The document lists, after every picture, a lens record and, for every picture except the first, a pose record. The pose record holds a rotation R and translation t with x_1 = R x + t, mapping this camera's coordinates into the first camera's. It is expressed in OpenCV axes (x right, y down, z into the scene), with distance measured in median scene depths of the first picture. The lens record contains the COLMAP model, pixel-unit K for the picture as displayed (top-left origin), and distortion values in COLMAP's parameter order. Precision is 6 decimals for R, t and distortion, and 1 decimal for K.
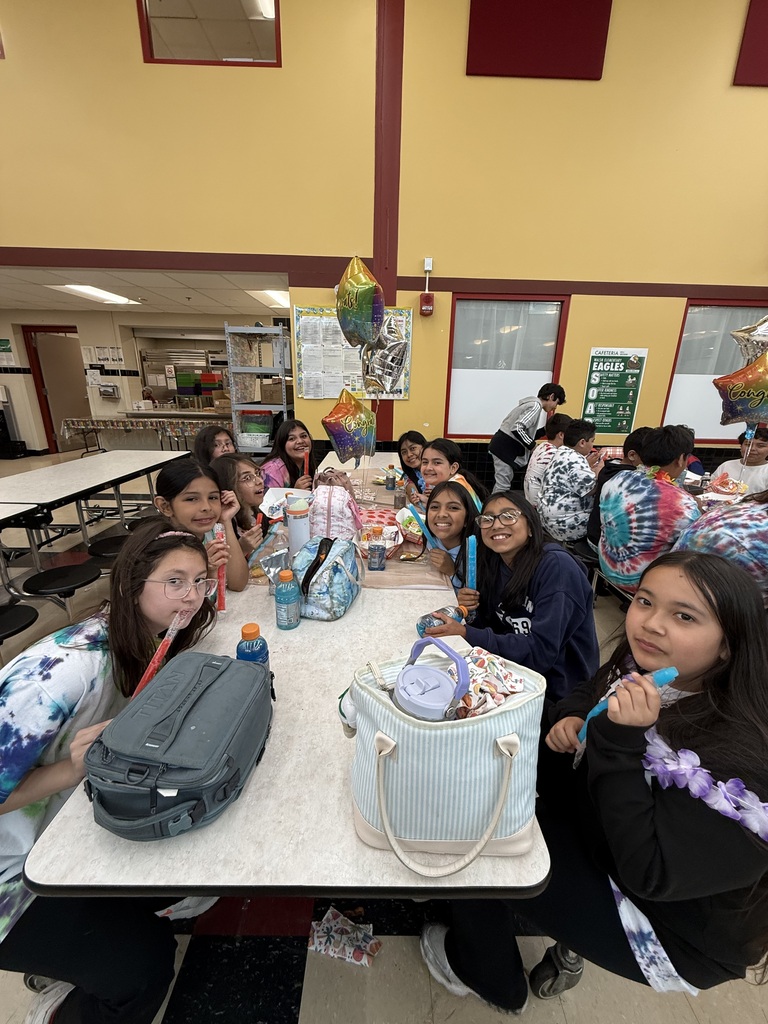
lens RADIAL K [[410.9, 0, 388.9], [0, 410.9, 518.0], [0, 0, 1]] dist [0.000268, 0.000368]
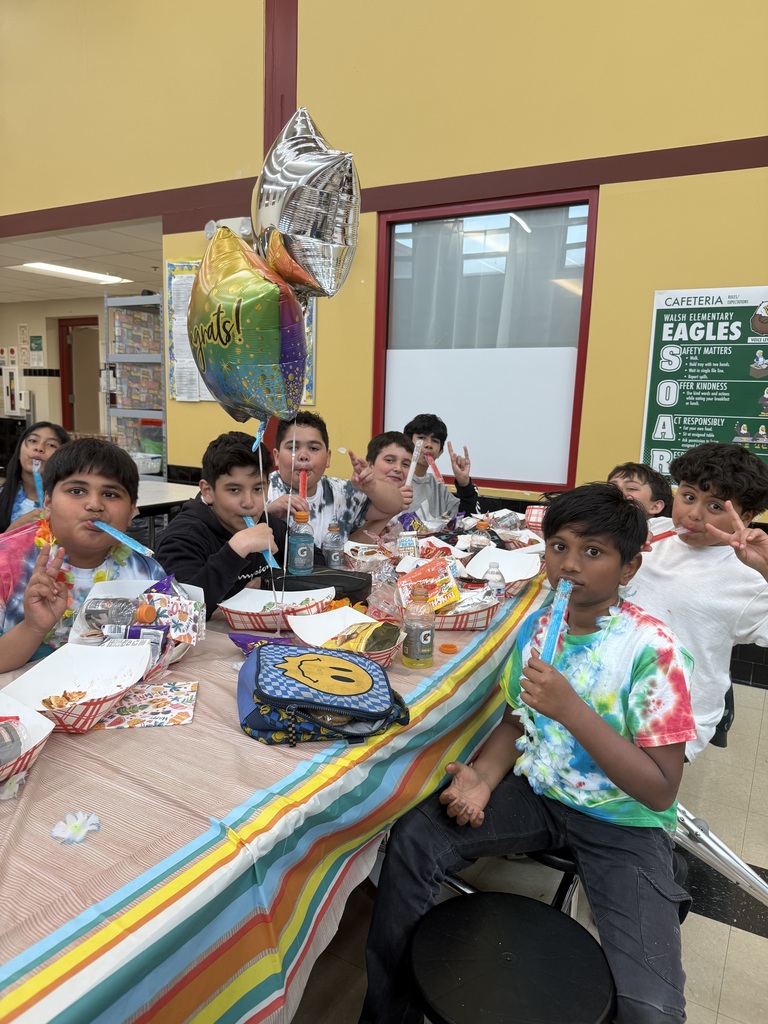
lens RADIAL K [[737.0, 0, 387.0], [0, 737.0, 516.0], [0, 0, 1]] dist [0.003810, -0.024788]
pose [[0.856873, 0.086295, -0.508254, 0.591061], [-0.170922, 0.977682, -0.122162, -0.033975], [0.486369, 0.191550, 0.852499, 0.215200]]
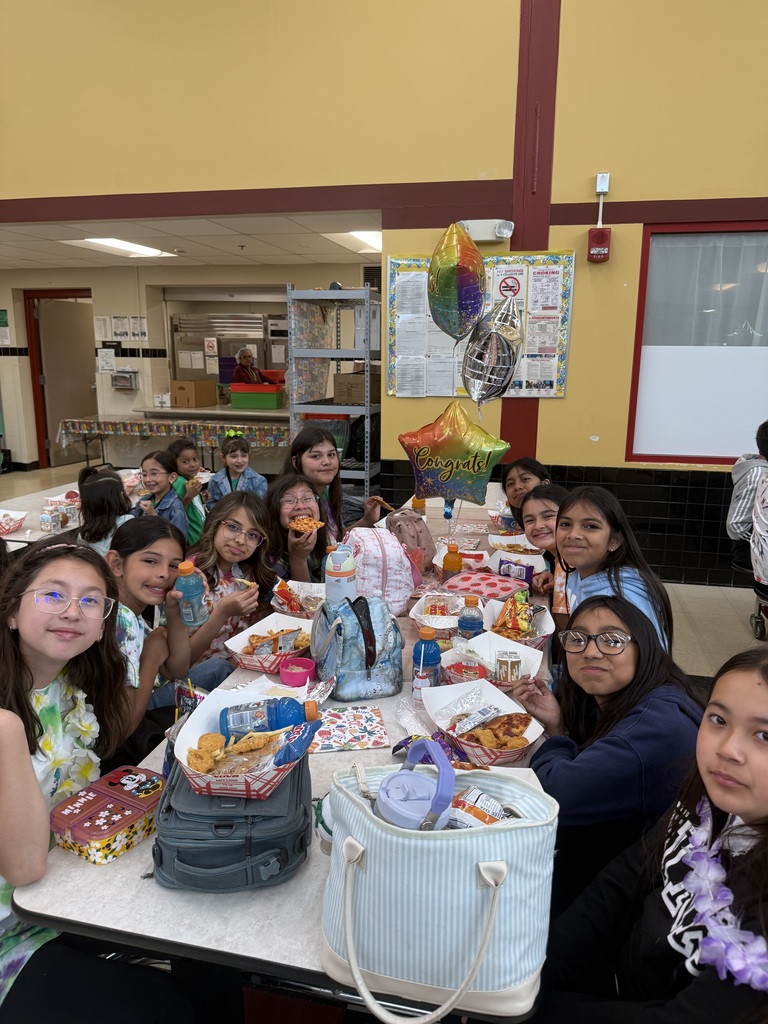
lens RADIAL K [[716.6, 0, 386.4], [0, 716.6, 516.8], [0, 0, 1]] dist [0.166099, -0.308347]
pose [[0.971405, 0.037960, -0.234376, 0.044910], [-0.059908, 0.994384, -0.087243, -0.004644], [0.229748, 0.098790, 0.968223, -0.067088]]
